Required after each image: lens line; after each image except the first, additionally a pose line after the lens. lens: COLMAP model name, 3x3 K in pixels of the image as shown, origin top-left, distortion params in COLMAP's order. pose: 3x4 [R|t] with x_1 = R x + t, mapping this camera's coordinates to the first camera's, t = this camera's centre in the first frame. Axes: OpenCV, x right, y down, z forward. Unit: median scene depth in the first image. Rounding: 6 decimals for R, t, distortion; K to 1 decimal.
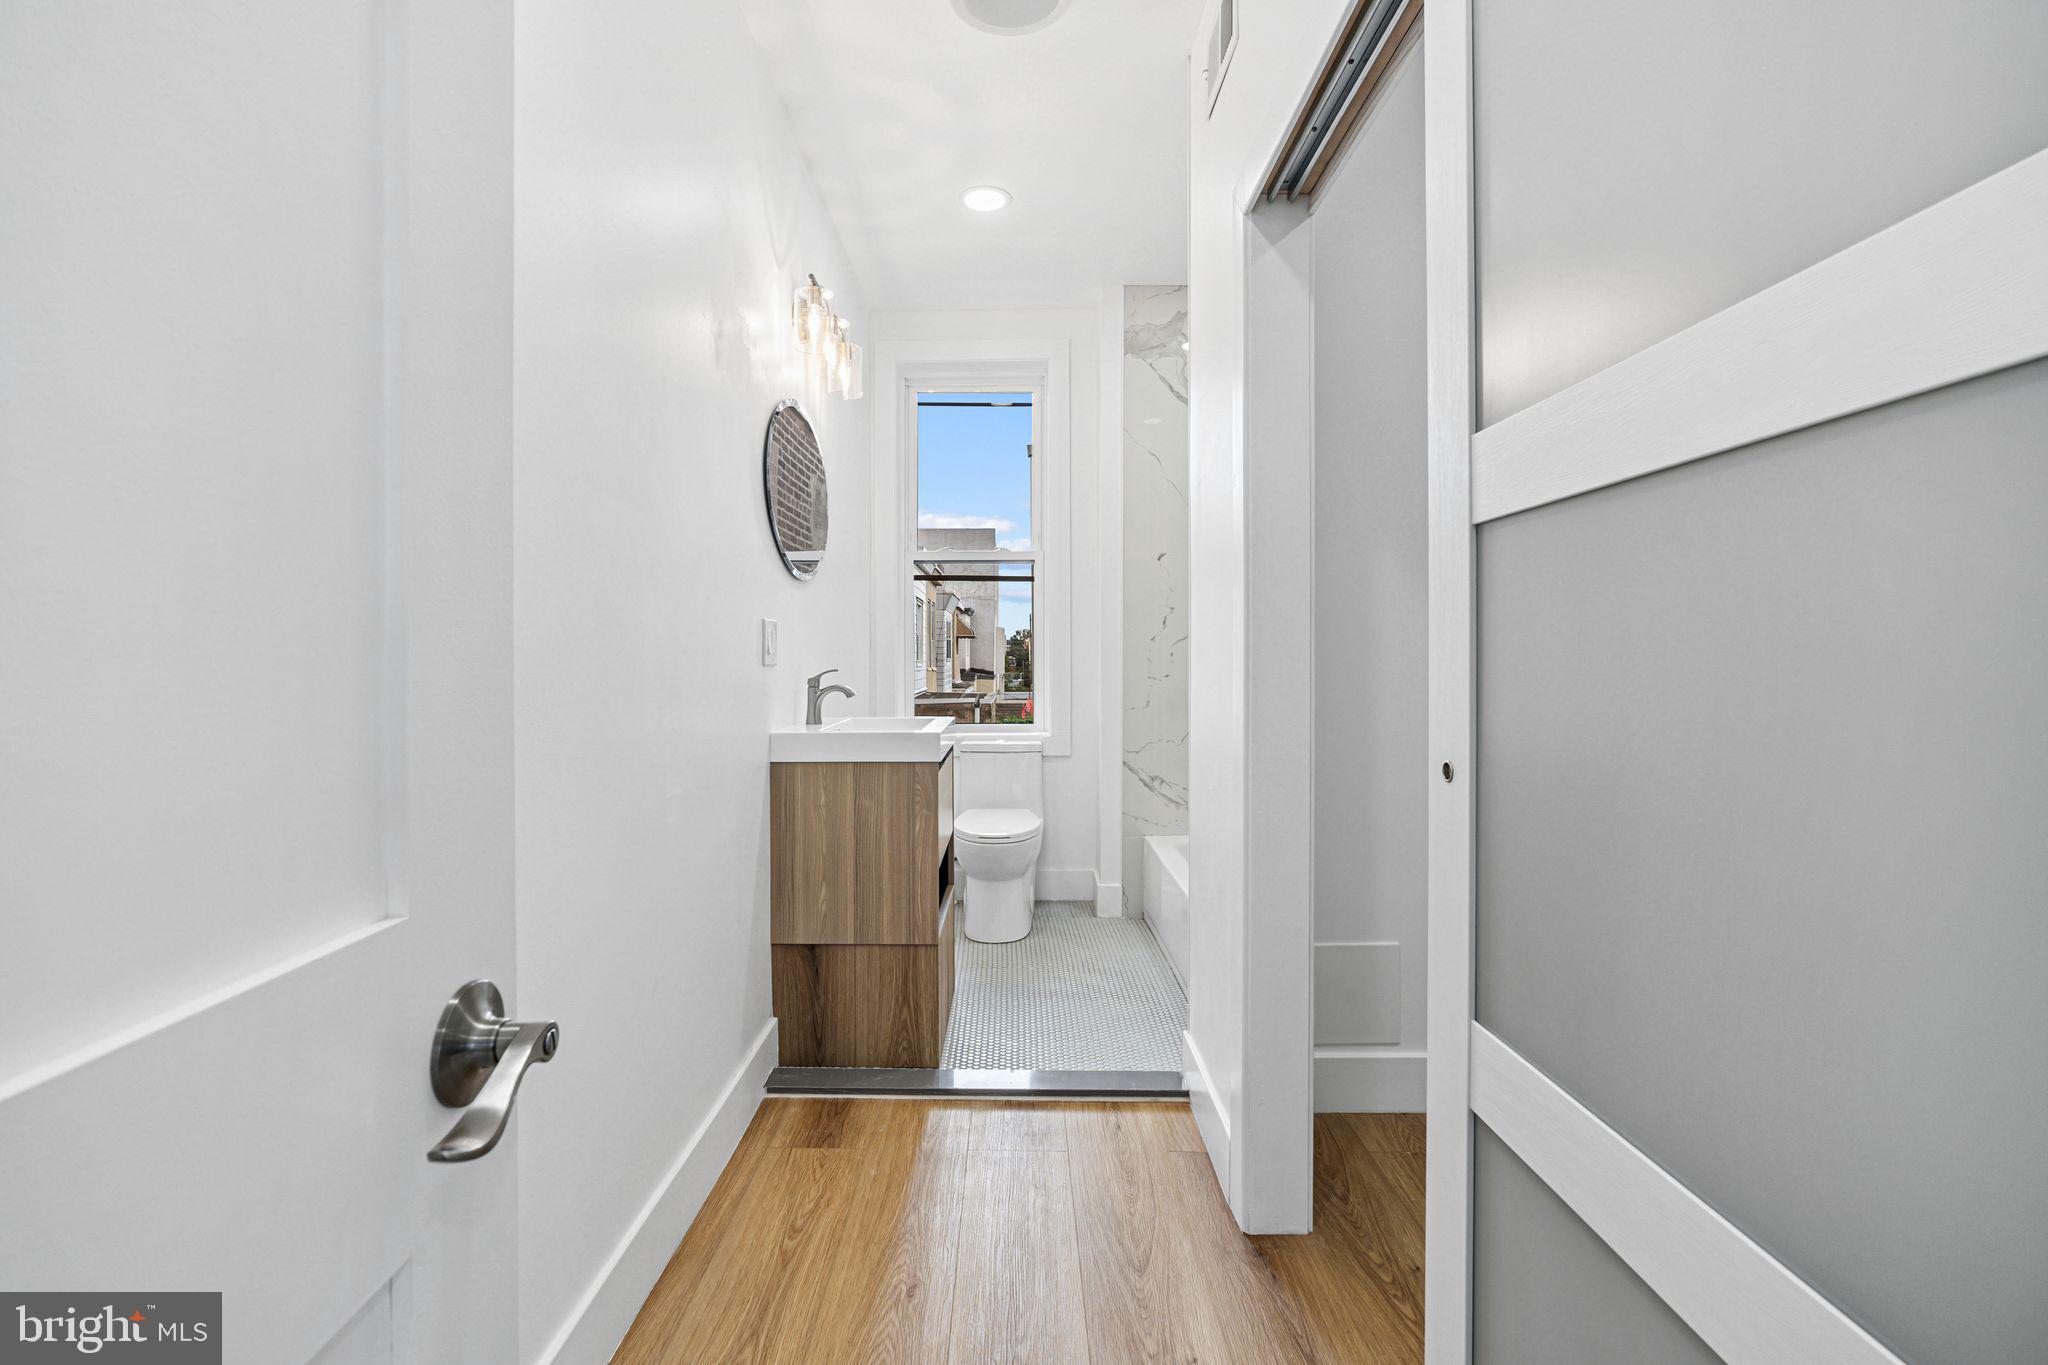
lens RADIAL K [[1105.7, 0, 1024.0], [0, 1105.7, 682.5], [0, 0, 1]] dist [0.001803, -0.001101]
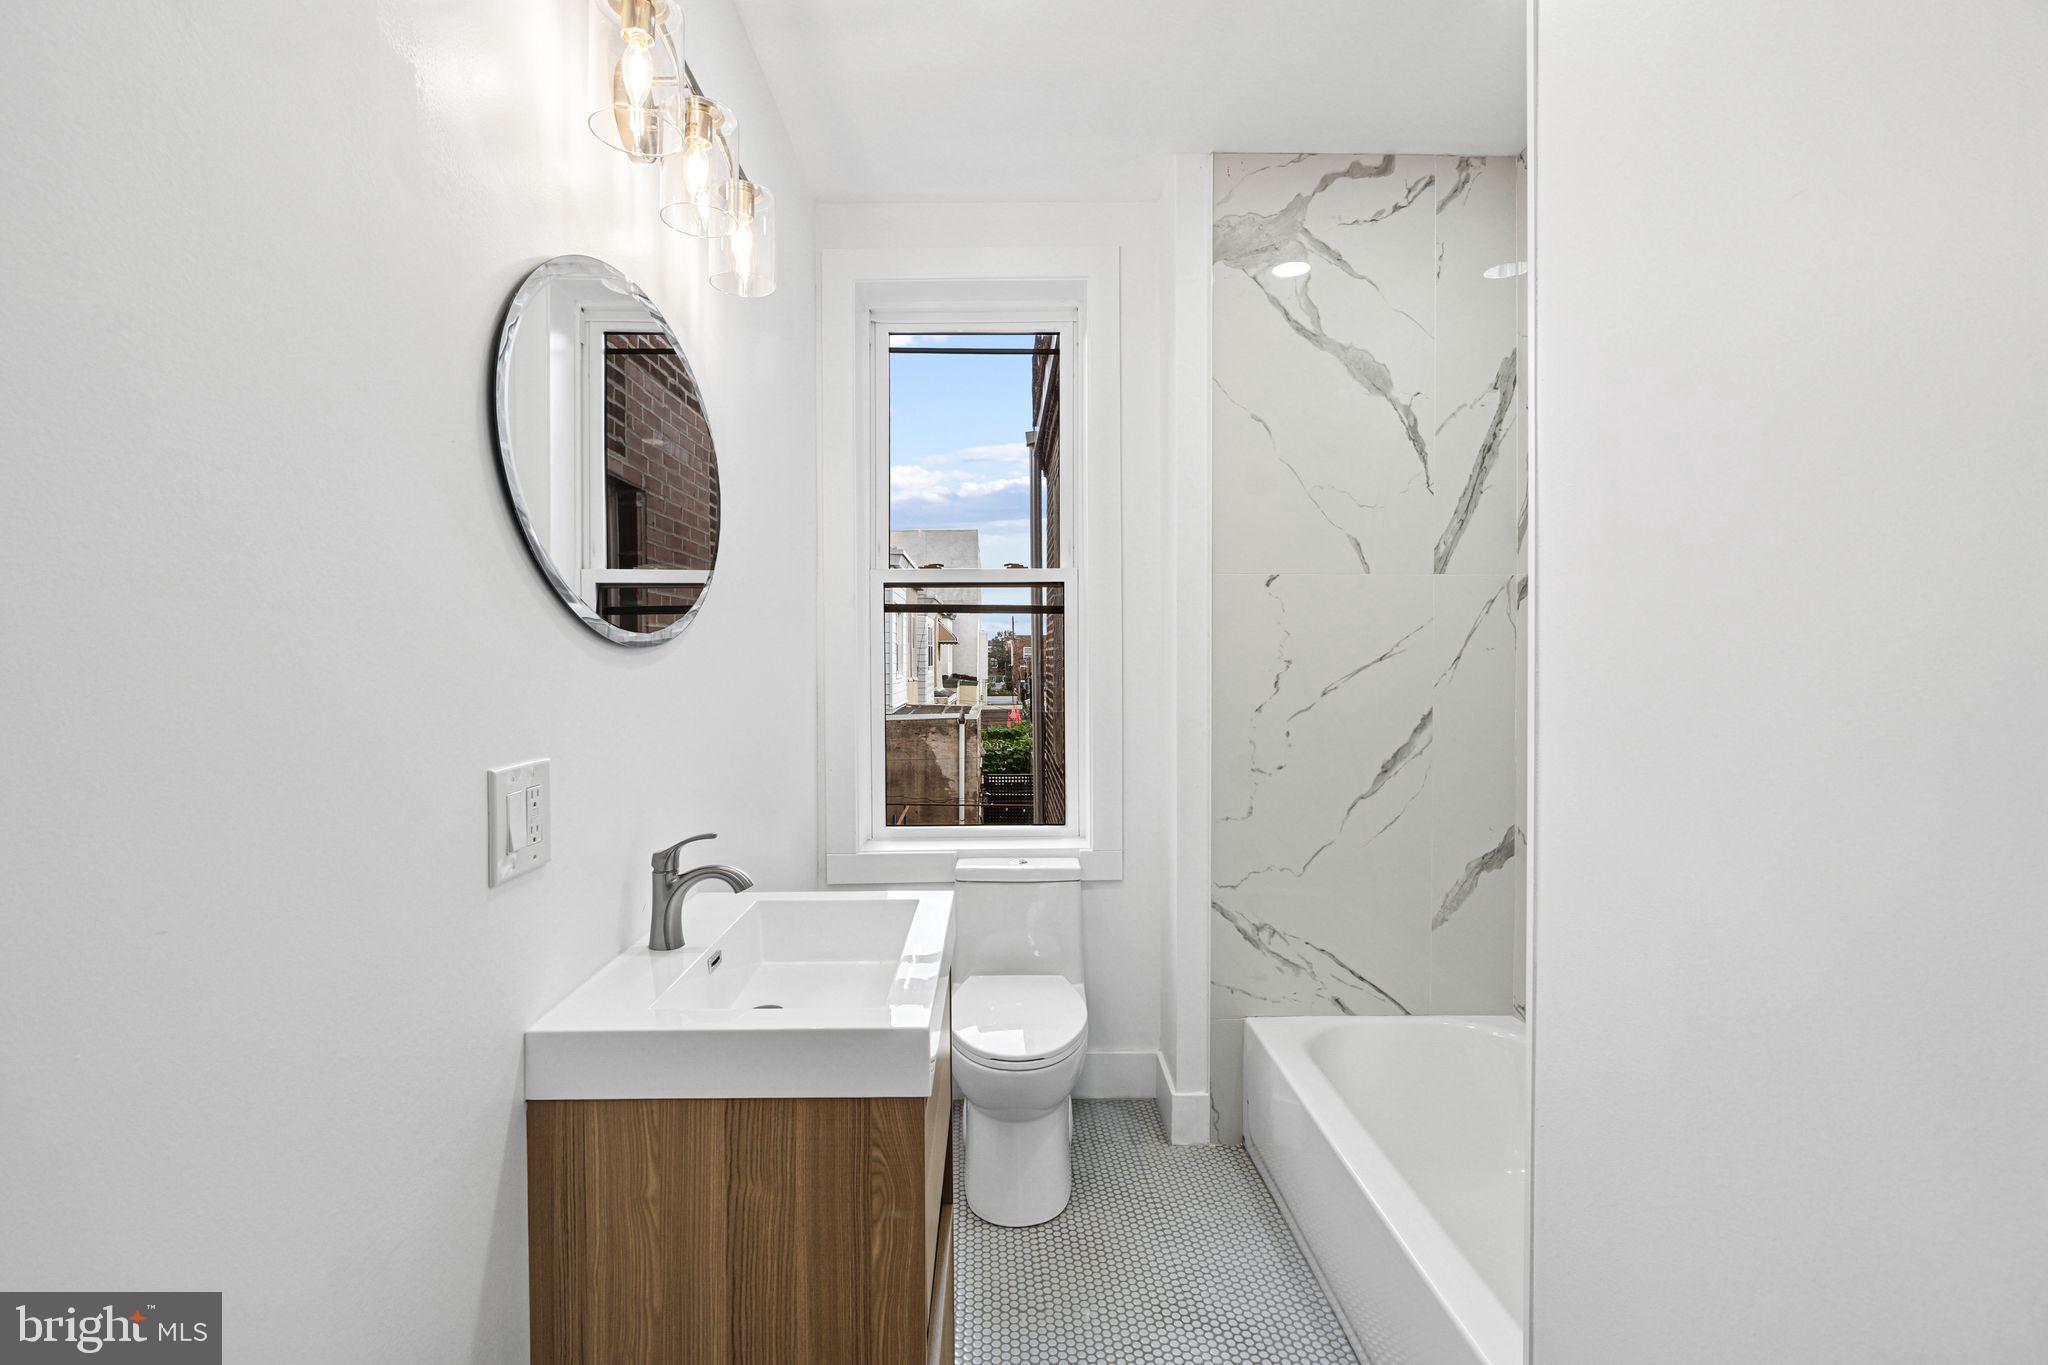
lens RADIAL K [[1105.7, 0, 1024.0], [0, 1105.7, 682.5], [0, 0, 1]] dist [0.001803, -0.001101]
pose [[0.999849, -0.003439, 0.017012, -0.029210], [0.003446, 0.999994, -0.000334, -0.055085], [-0.017011, 0.000392, 0.999855, 0.364475]]
